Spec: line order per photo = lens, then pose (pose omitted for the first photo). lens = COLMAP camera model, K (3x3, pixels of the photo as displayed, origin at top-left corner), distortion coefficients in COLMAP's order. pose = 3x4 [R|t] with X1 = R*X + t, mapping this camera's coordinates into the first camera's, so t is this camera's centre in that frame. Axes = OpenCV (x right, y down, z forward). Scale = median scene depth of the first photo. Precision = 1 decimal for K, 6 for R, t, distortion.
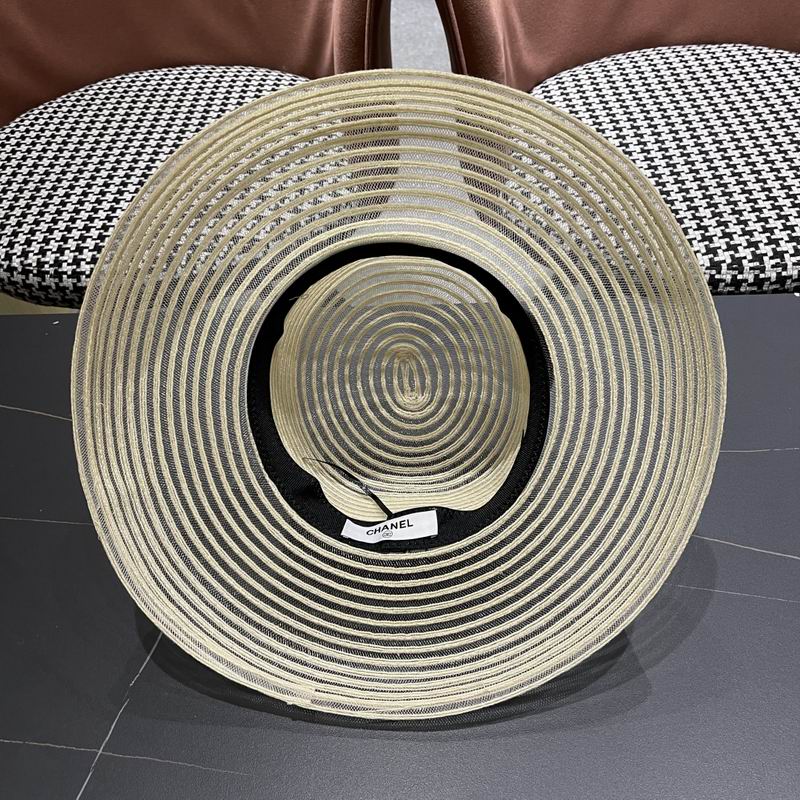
lens RADIAL K [[821.5, 0, 399.8], [0, 821.5, 412.0], [0, 0, 1]] dist [0.019053, 0.000000]
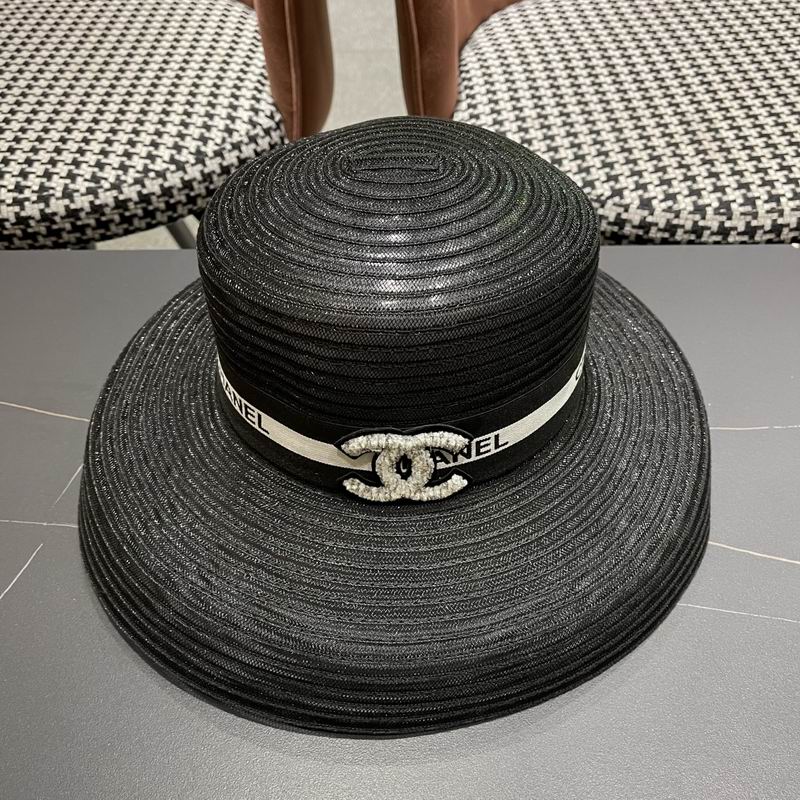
lens RADIAL K [[821.5, 0, 400.5], [0, 821.5, 397.0], [0, 0, 1]] dist [0.019053, 0.000000]
pose [[0.999070, 0.015616, 0.040193, 0.047650], [-0.015263, 0.999842, -0.009079, 0.022920], [-0.040328, 0.008457, 0.999151, 0.172007]]
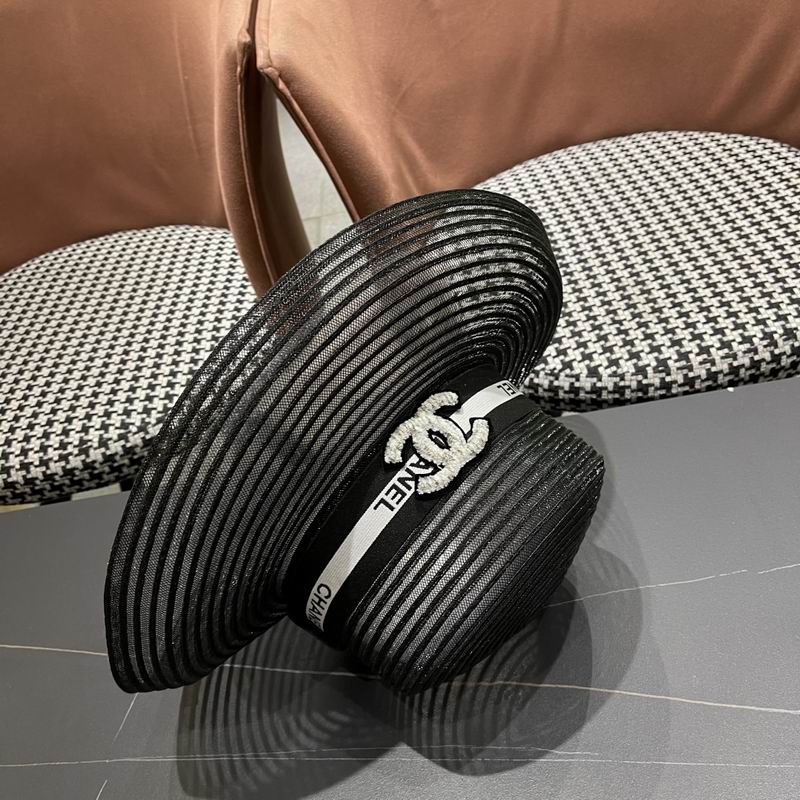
lens RADIAL K [[821.5, 0, 408.3], [0, 821.5, 407.3], [0, 0, 1]] dist [0.019053, 0.000000]
pose [[0.989013, -0.145966, -0.023392, 0.129403], [0.142435, 0.983276, -0.113489, -0.064182], [0.039567, 0.108910, 0.993264, 0.055614]]
